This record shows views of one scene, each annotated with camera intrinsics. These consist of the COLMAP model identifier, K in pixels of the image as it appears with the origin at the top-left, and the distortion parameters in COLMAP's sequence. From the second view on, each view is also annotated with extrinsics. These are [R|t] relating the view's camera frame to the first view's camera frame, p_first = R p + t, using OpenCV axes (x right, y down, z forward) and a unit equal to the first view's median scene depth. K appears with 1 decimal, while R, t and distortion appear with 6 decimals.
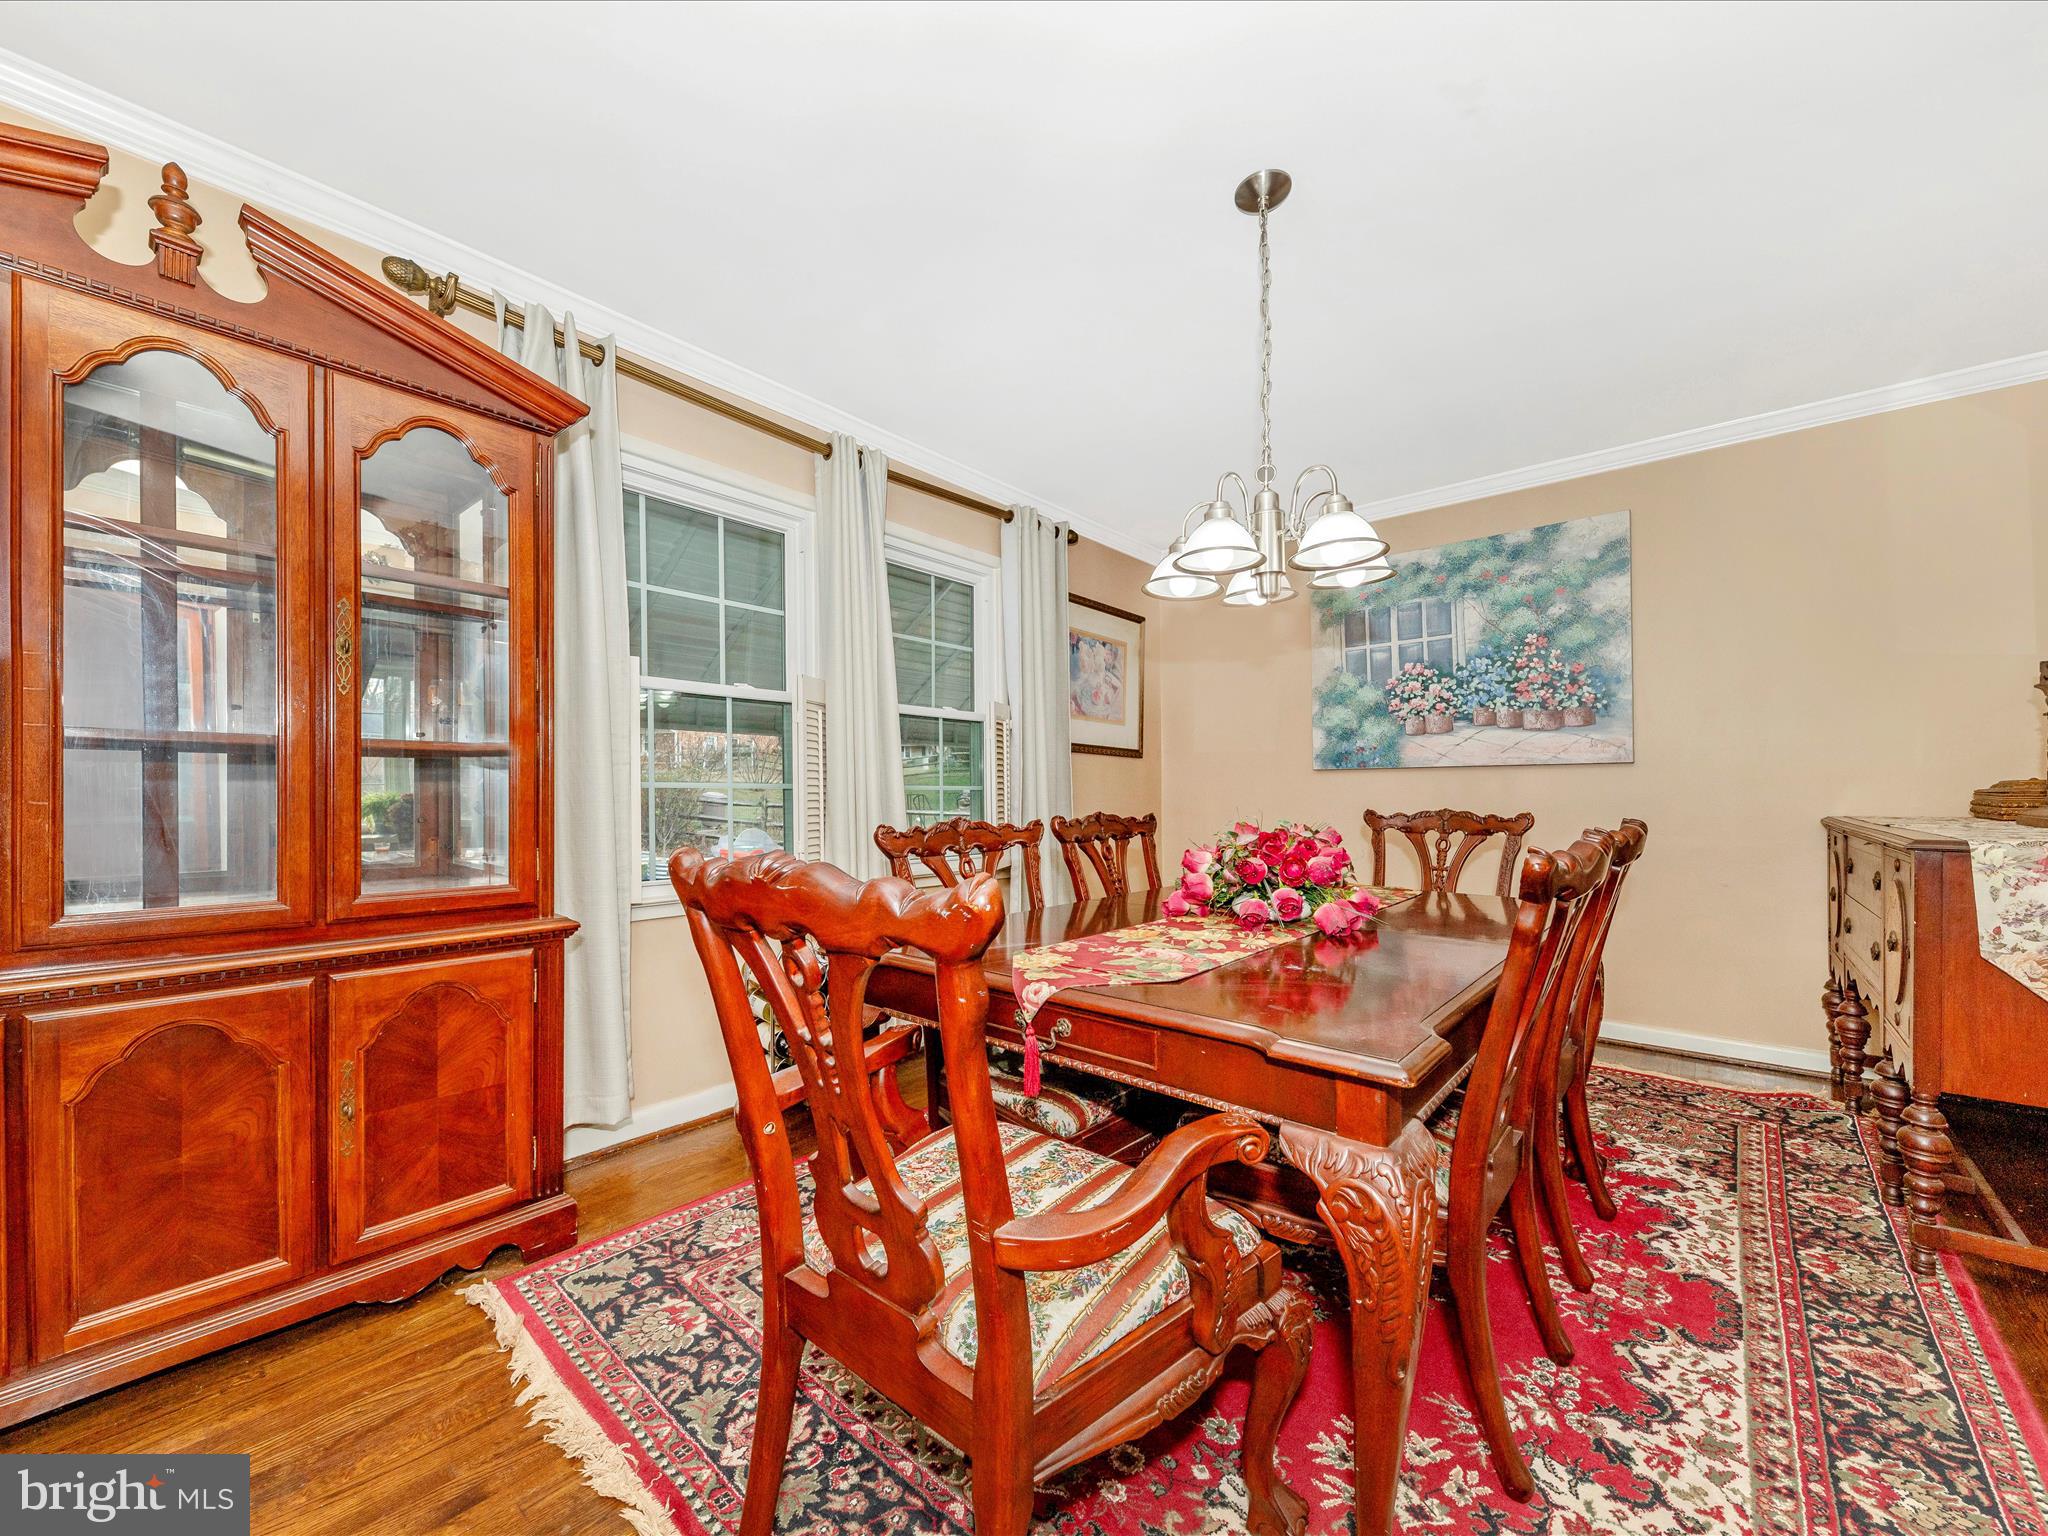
lens RADIAL K [[812.9, 0, 1007.9], [0, 812.9, 774.2], [0, 0, 1]] dist [0.001957, -0.001715]
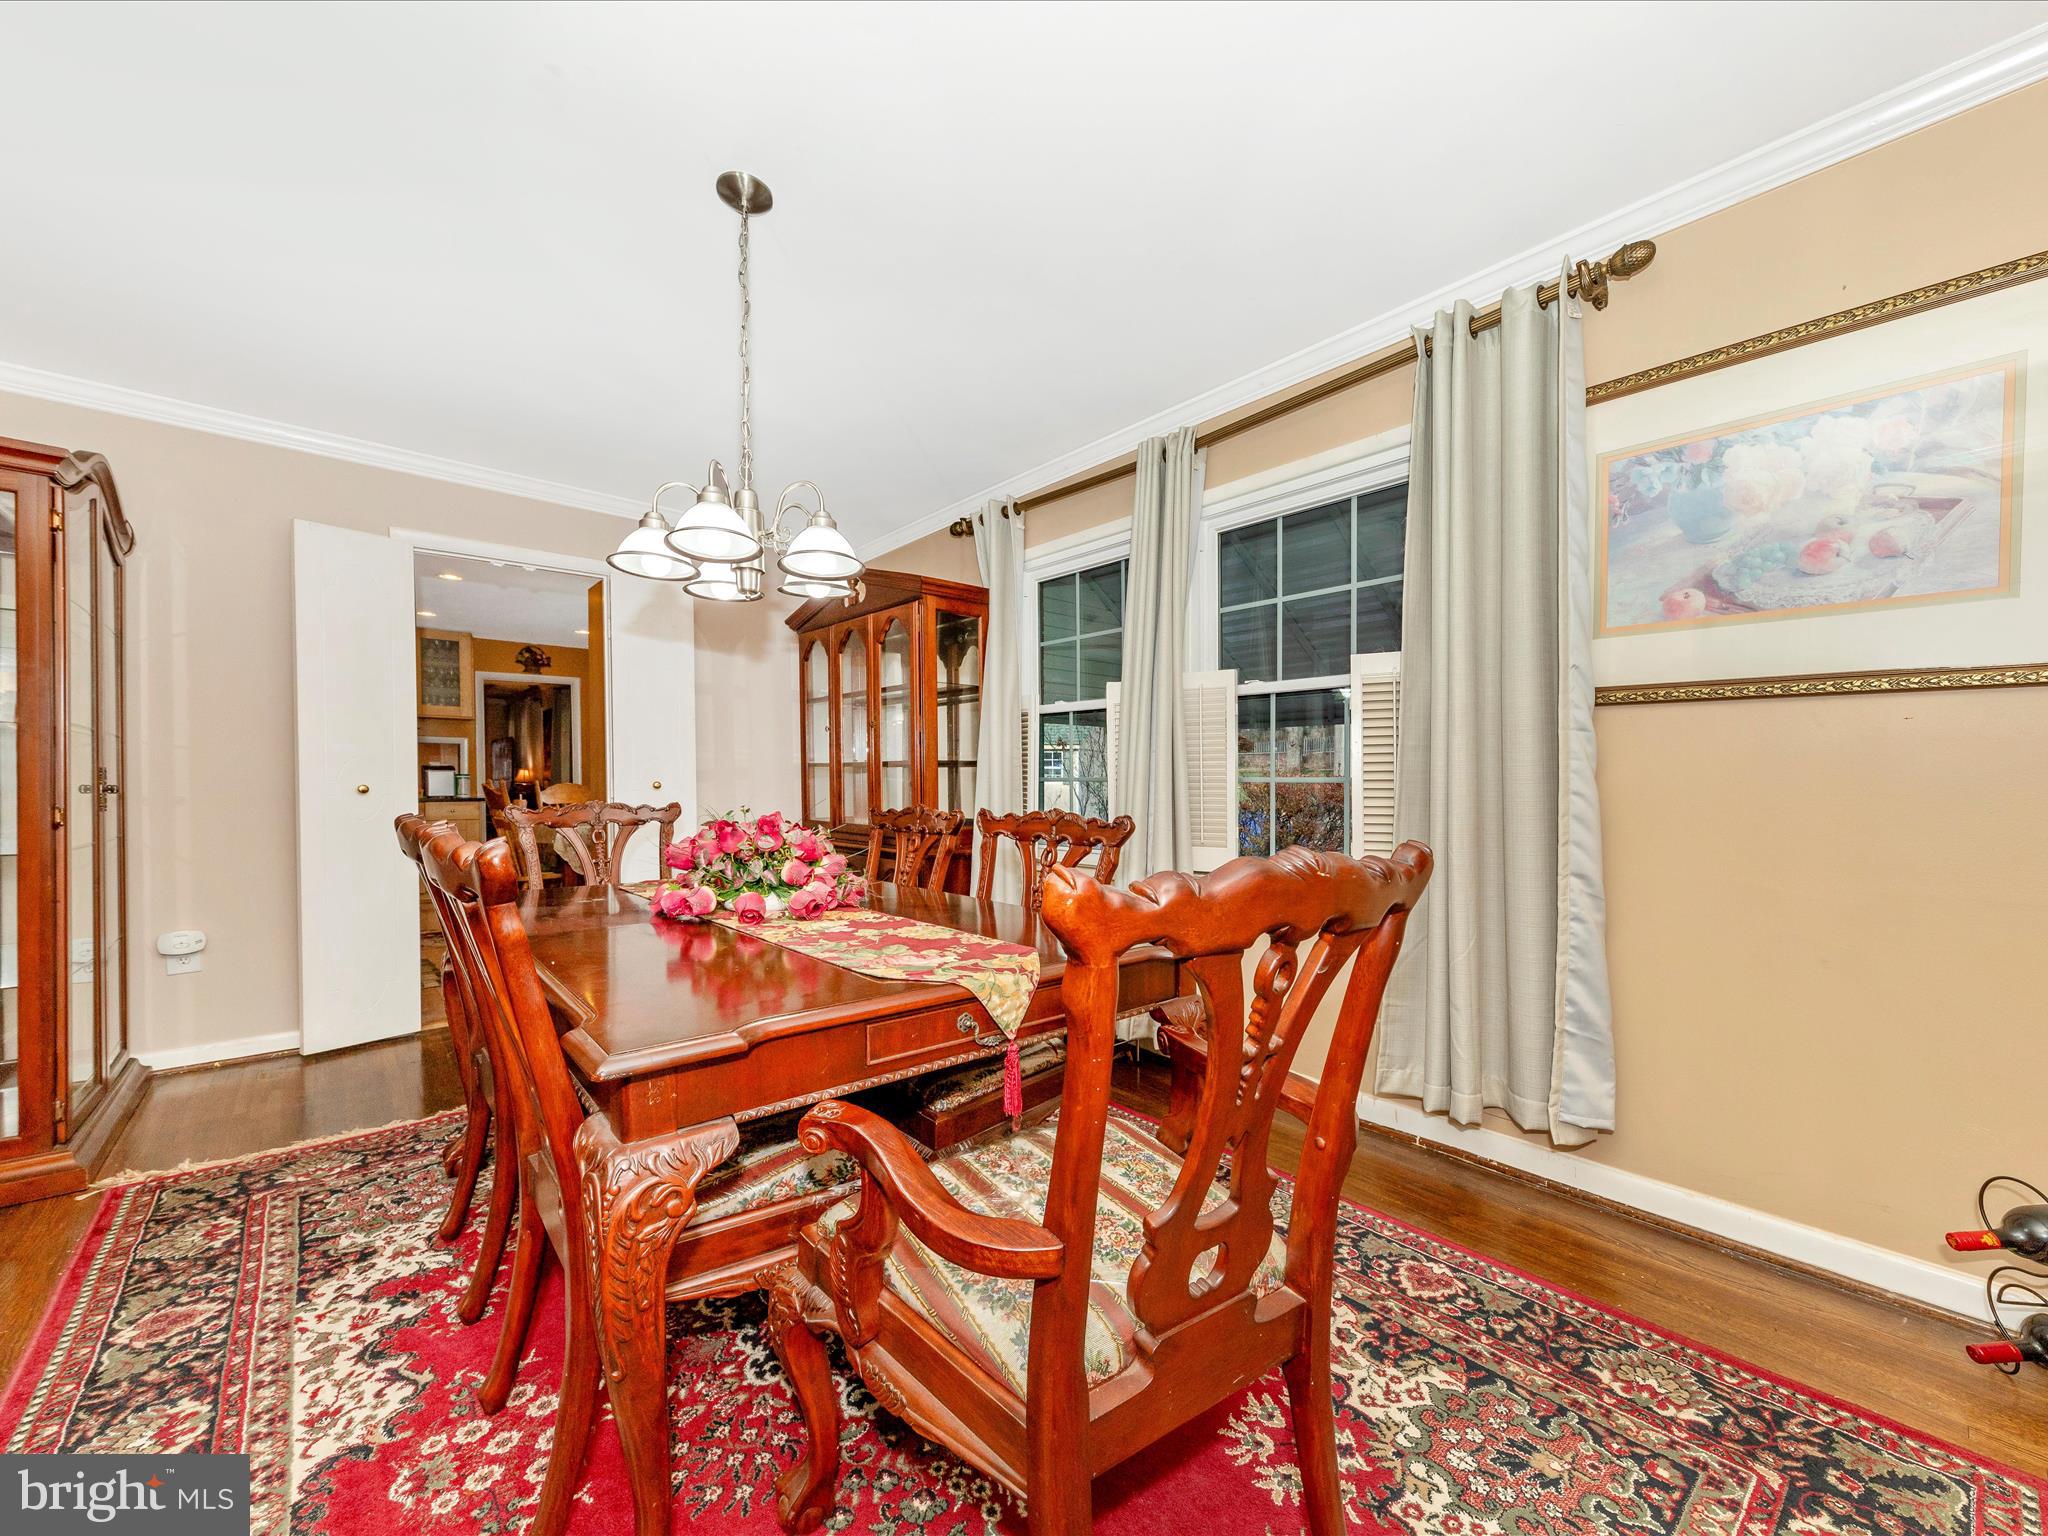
lens RADIAL K [[812.9, 0, 1012.9], [0, 812.9, 781.1], [0, 0, 1]] dist [0.001957, -0.001715]
pose [[-0.143404, -0.007328, -0.989637, 1.595778], [0.014737, 0.999846, -0.009539, 0.046286], [0.989555, -0.015952, -0.143274, 1.823217]]
